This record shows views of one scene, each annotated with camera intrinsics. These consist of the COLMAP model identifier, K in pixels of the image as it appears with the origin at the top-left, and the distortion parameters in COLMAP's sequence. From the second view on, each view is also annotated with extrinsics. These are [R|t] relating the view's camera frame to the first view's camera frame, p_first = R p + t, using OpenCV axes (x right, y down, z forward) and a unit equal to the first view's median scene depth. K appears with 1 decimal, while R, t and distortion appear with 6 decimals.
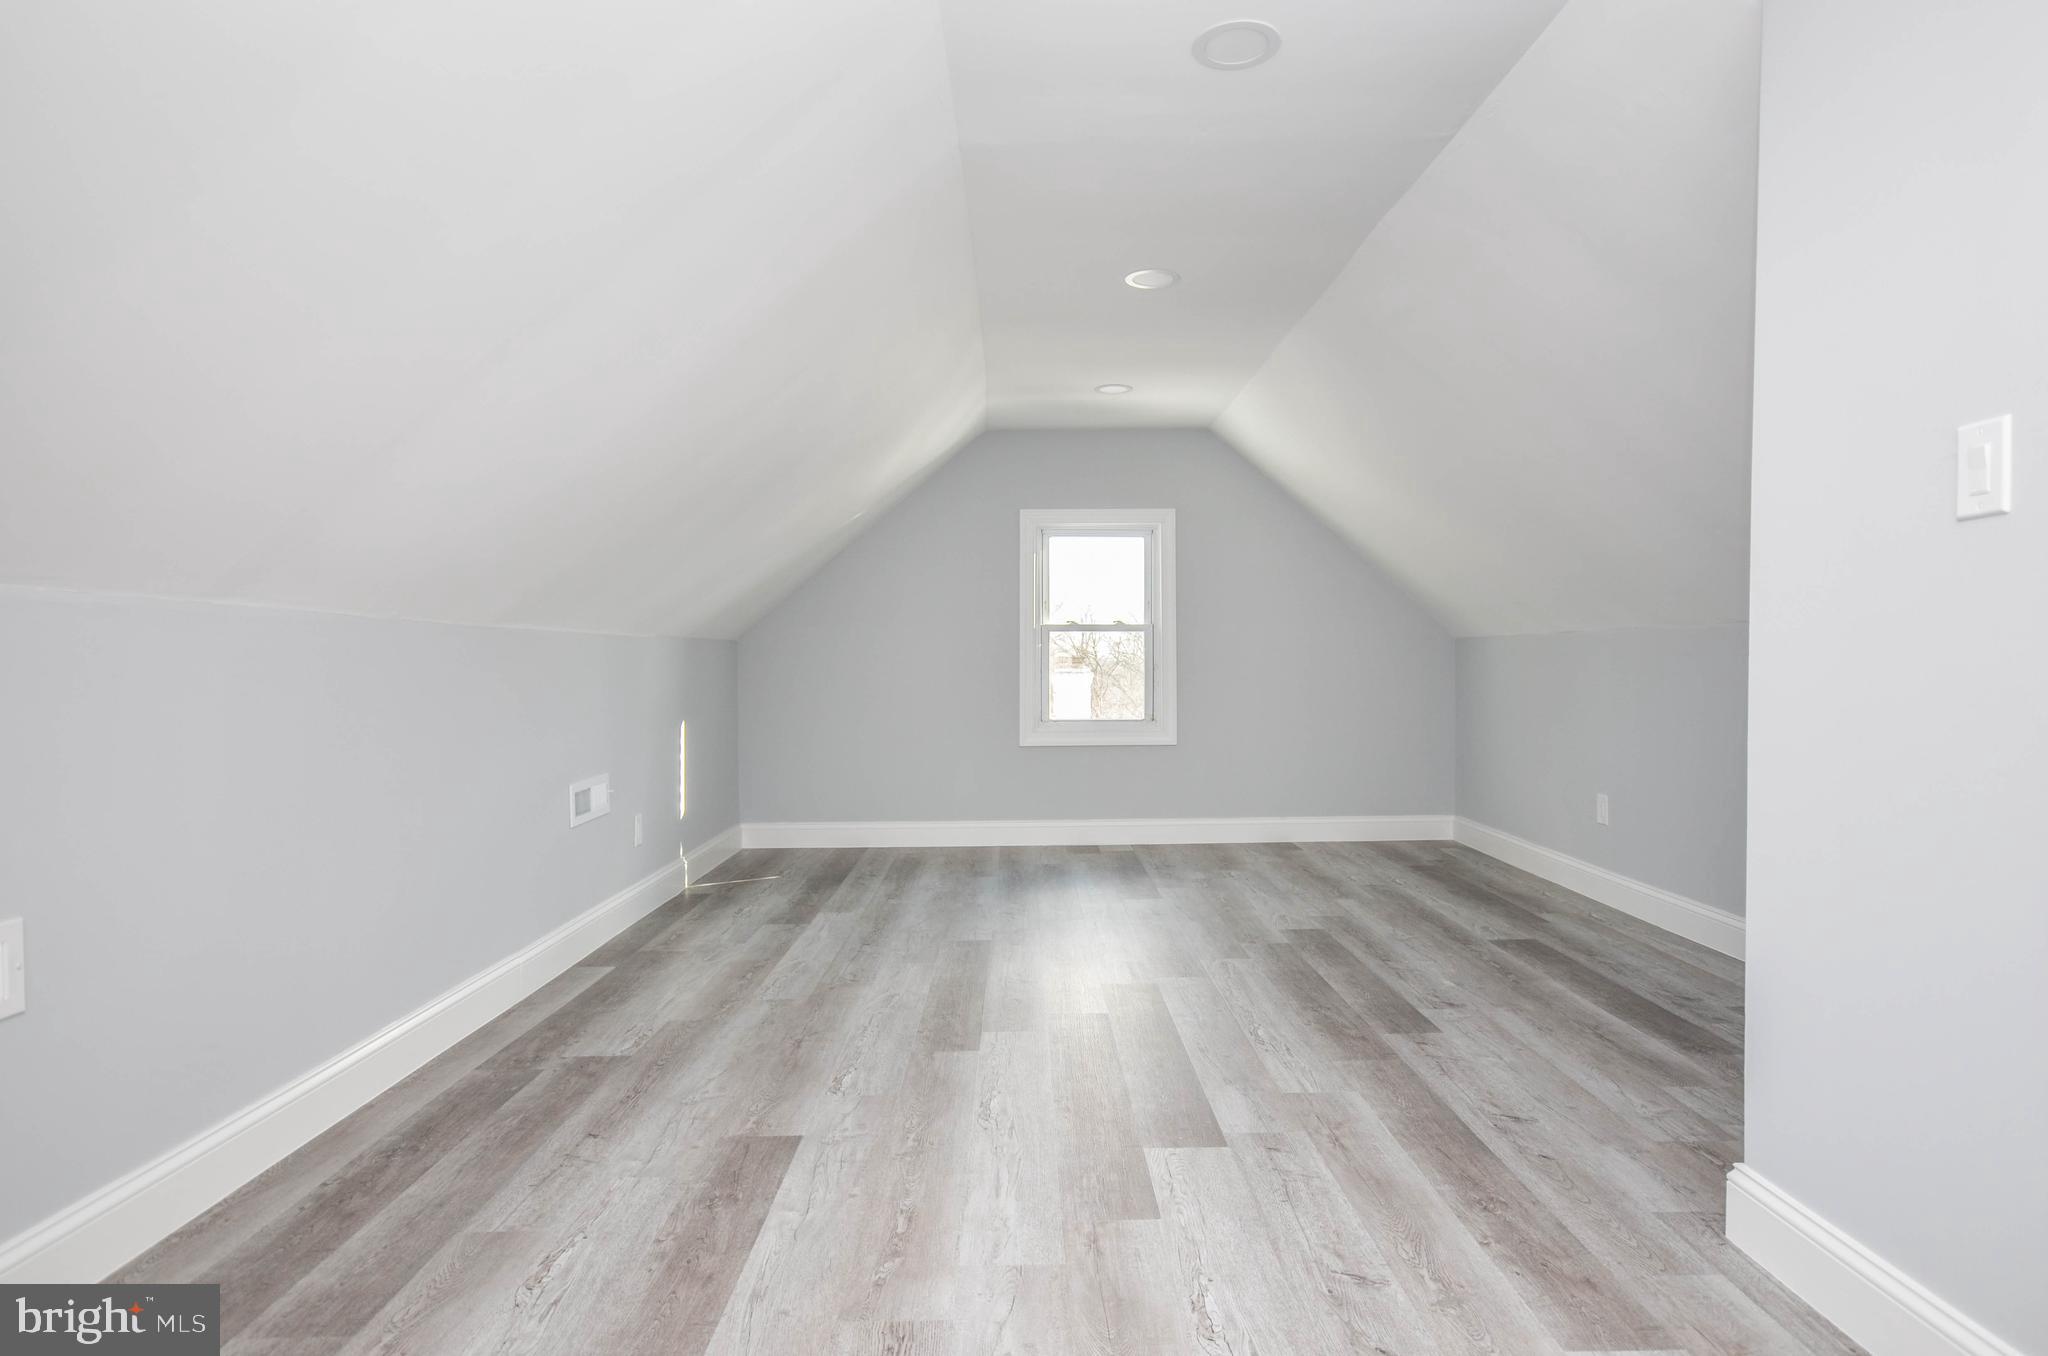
lens RADIAL K [[1175.7, 0, 1039.9], [0, 1175.7, 688.4], [0, 0, 1]] dist [0.013567, 0.003808]
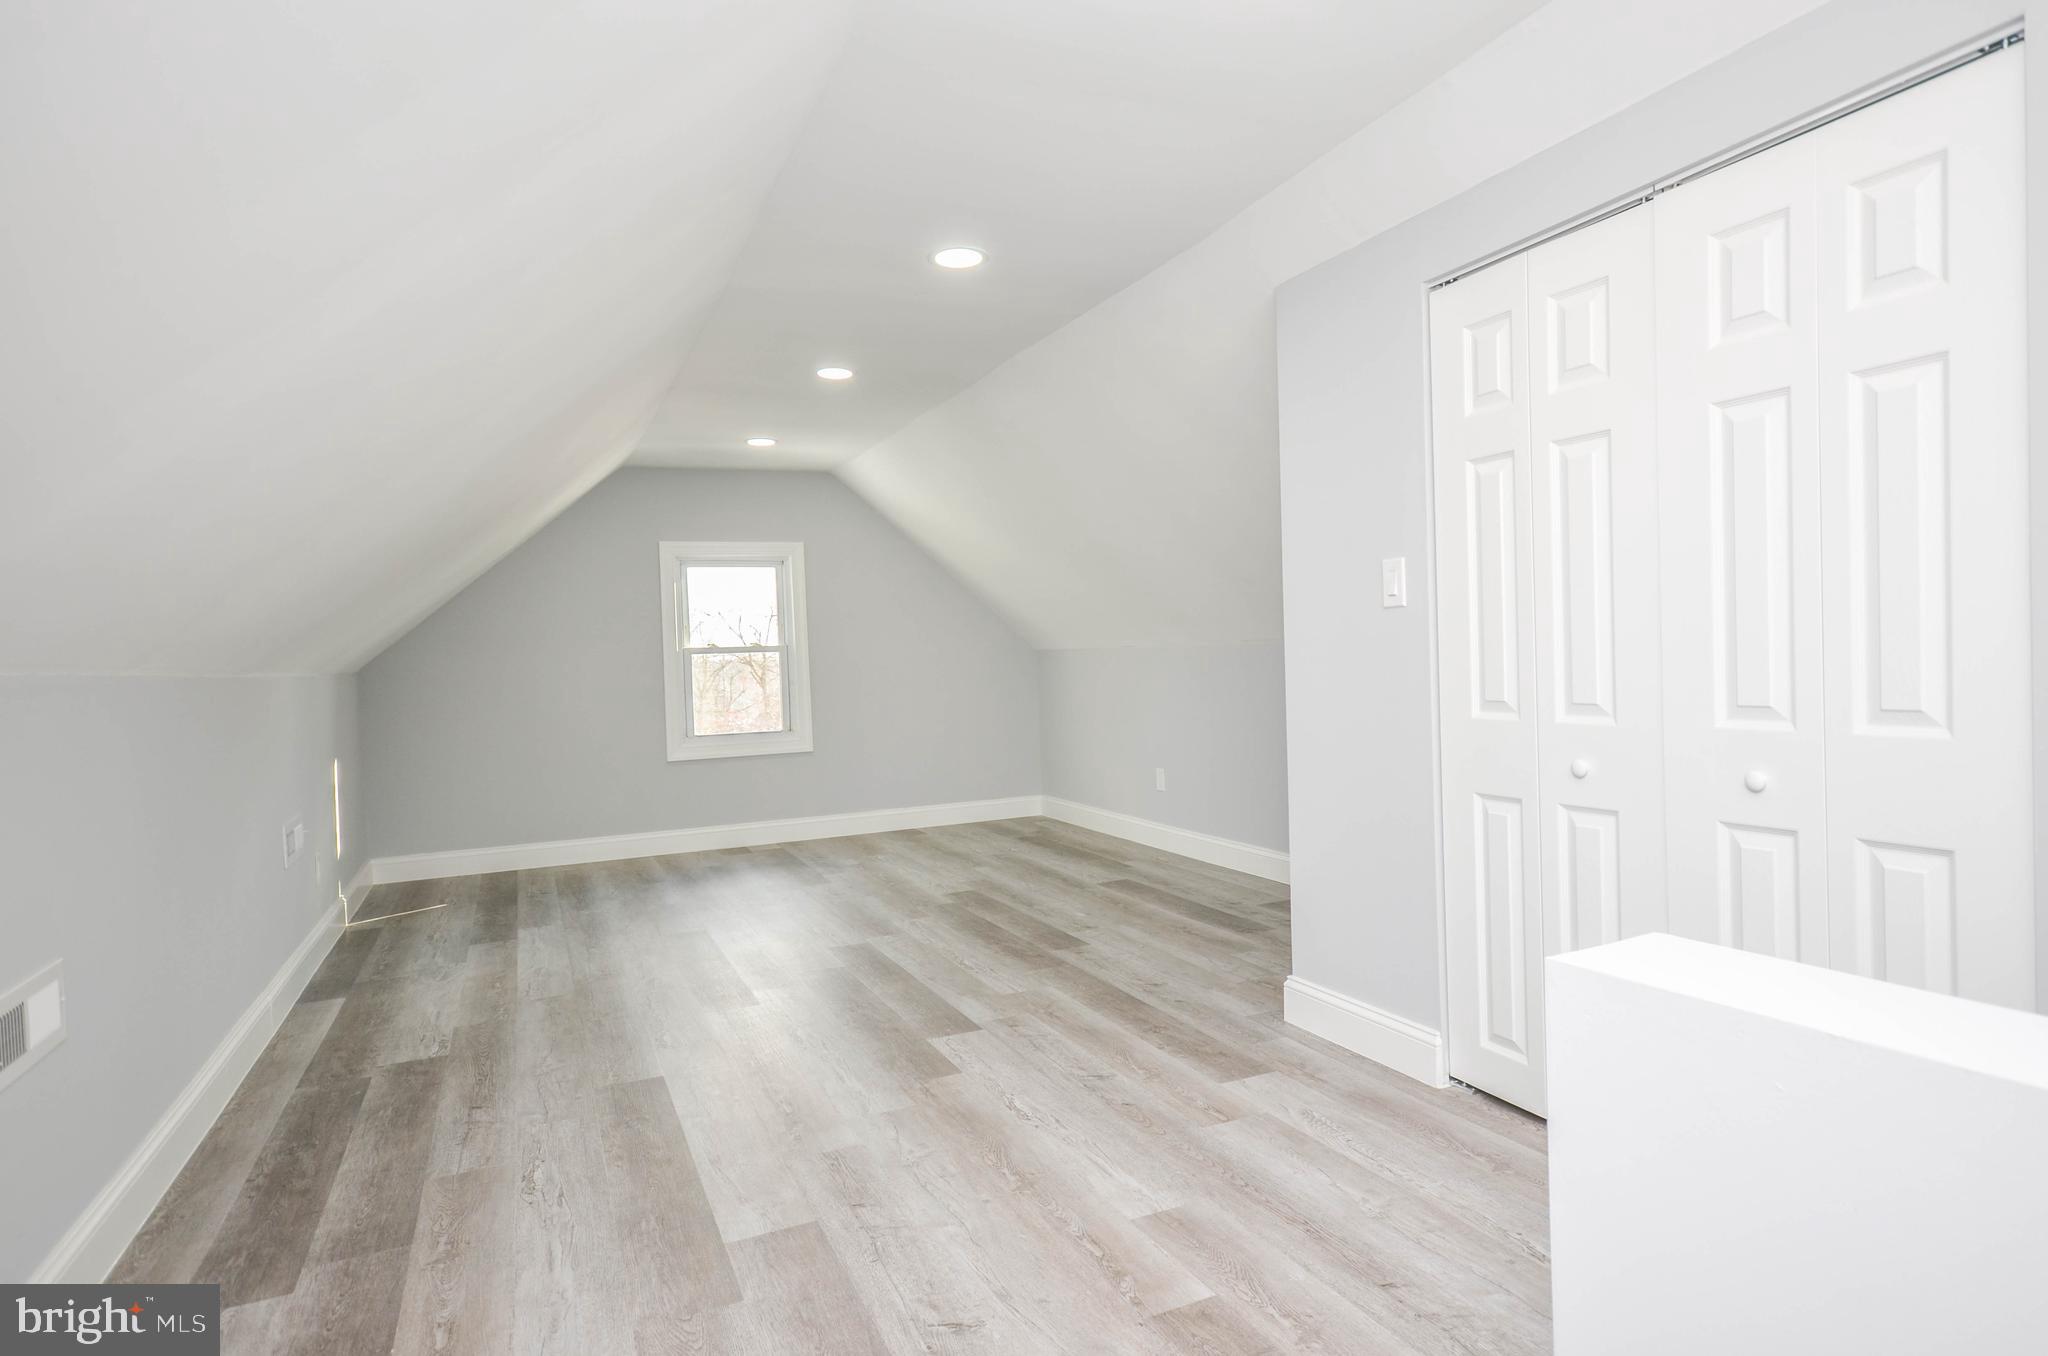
lens RADIAL K [[1175.7, 0, 1065.9], [0, 1175.7, 703.3], [0, 0, 1]] dist [0.013567, 0.003808]
pose [[0.913672, -0.044391, 0.404022, -0.239015], [0.039089, 0.999007, 0.021365, -0.026327], [-0.404569, -0.003728, 0.914500, -0.268920]]
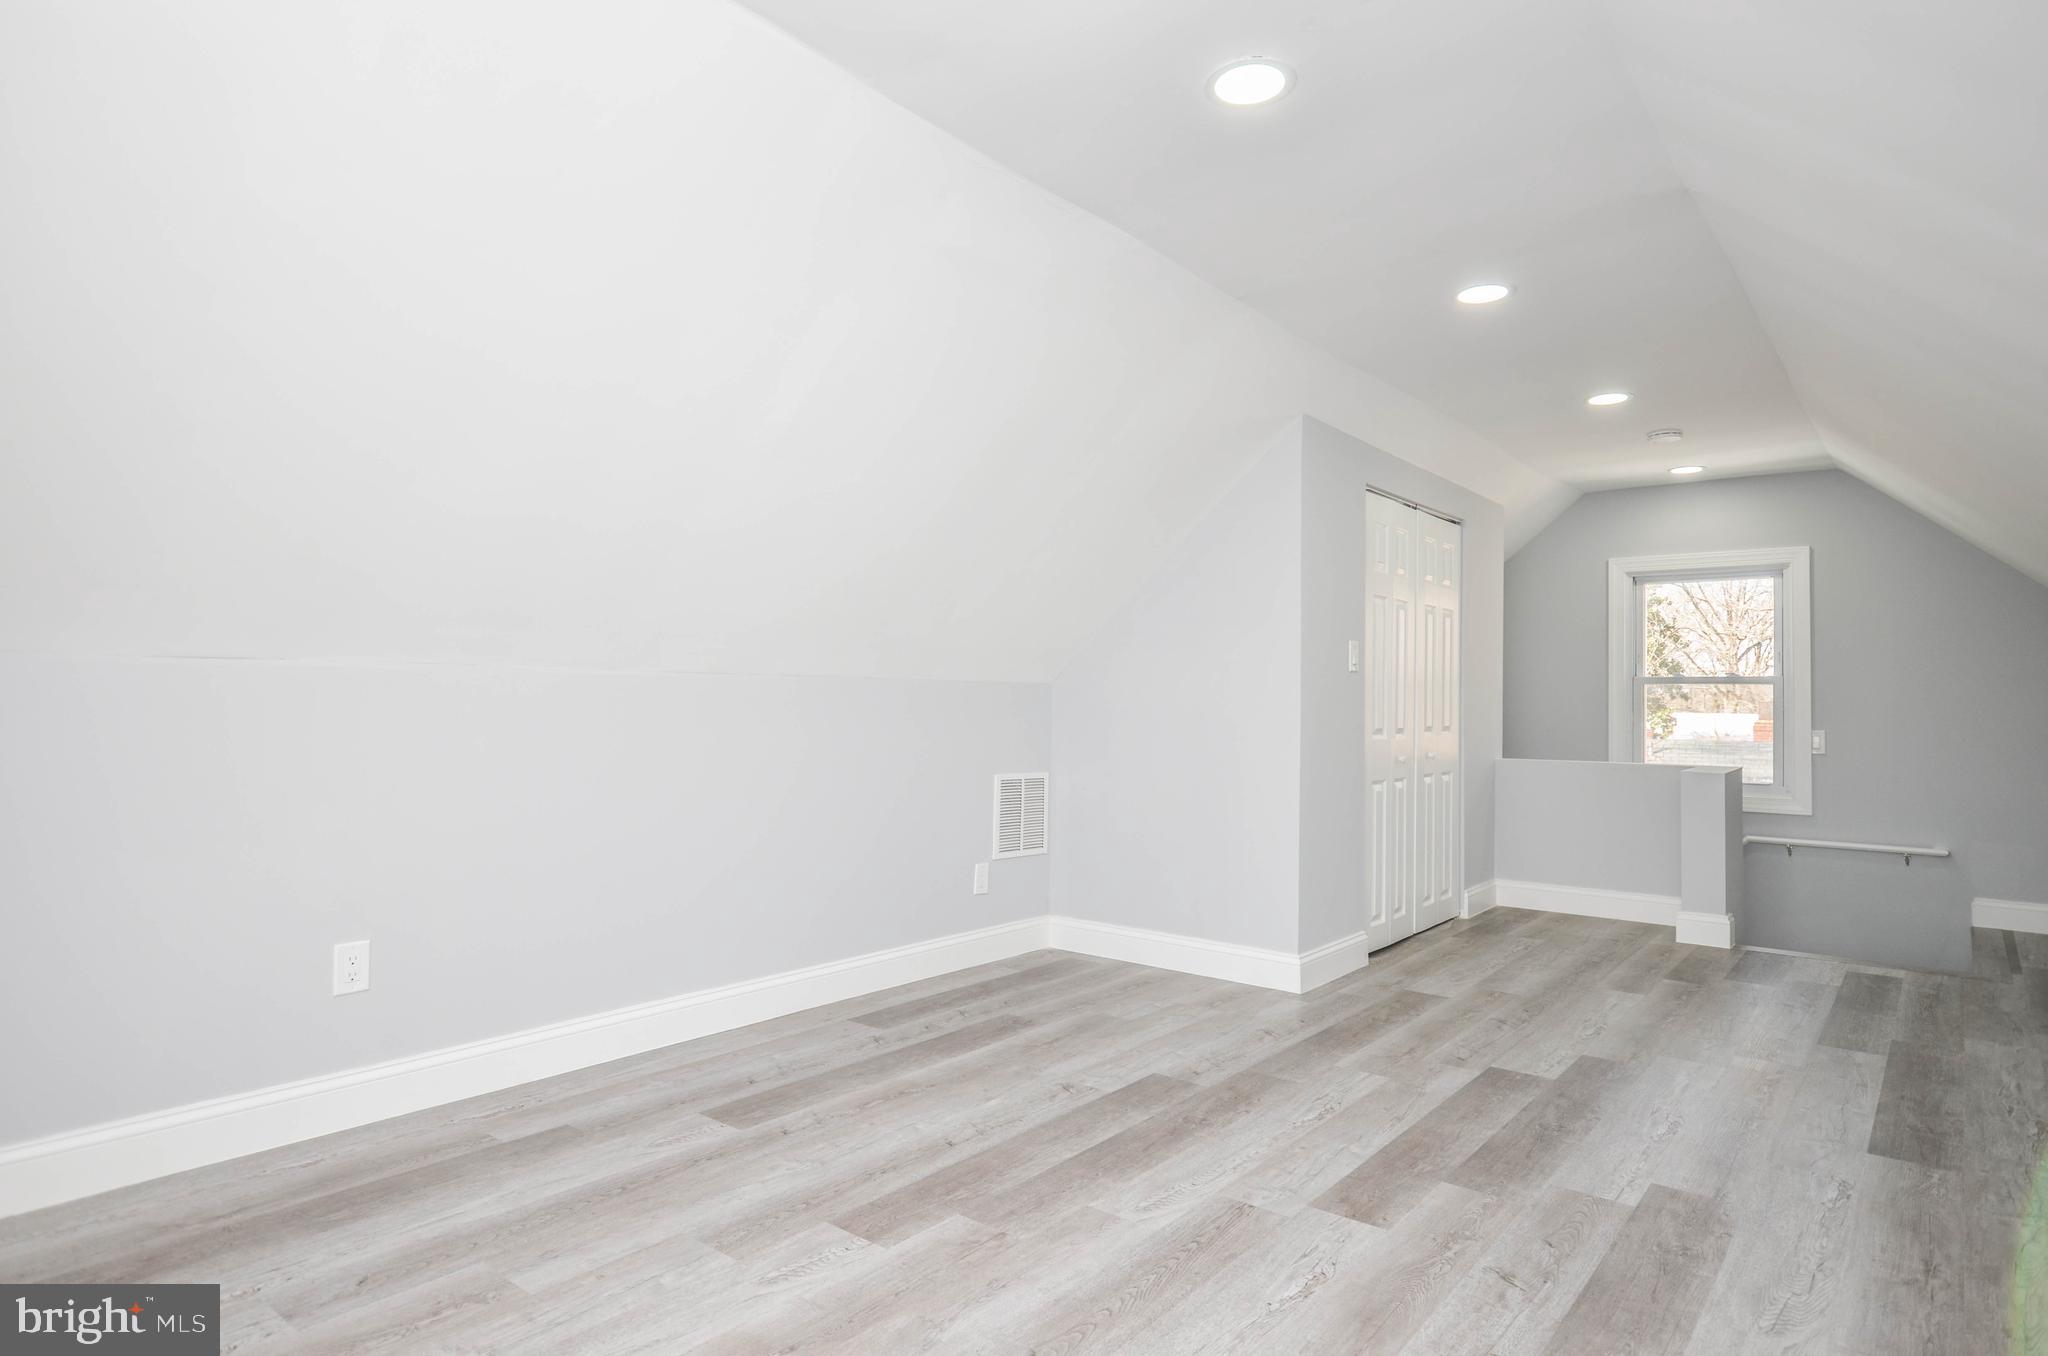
lens RADIAL K [[1175.7, 0, 1020.3], [0, 1175.7, 667.8], [0, 0, 1]] dist [0.013567, 0.003808]
pose [[-0.771701, 0.016274, 0.635777, -0.243210], [0.005839, 0.999812, -0.018504, -0.052710], [-0.635958, -0.010567, -0.771651, 1.901313]]
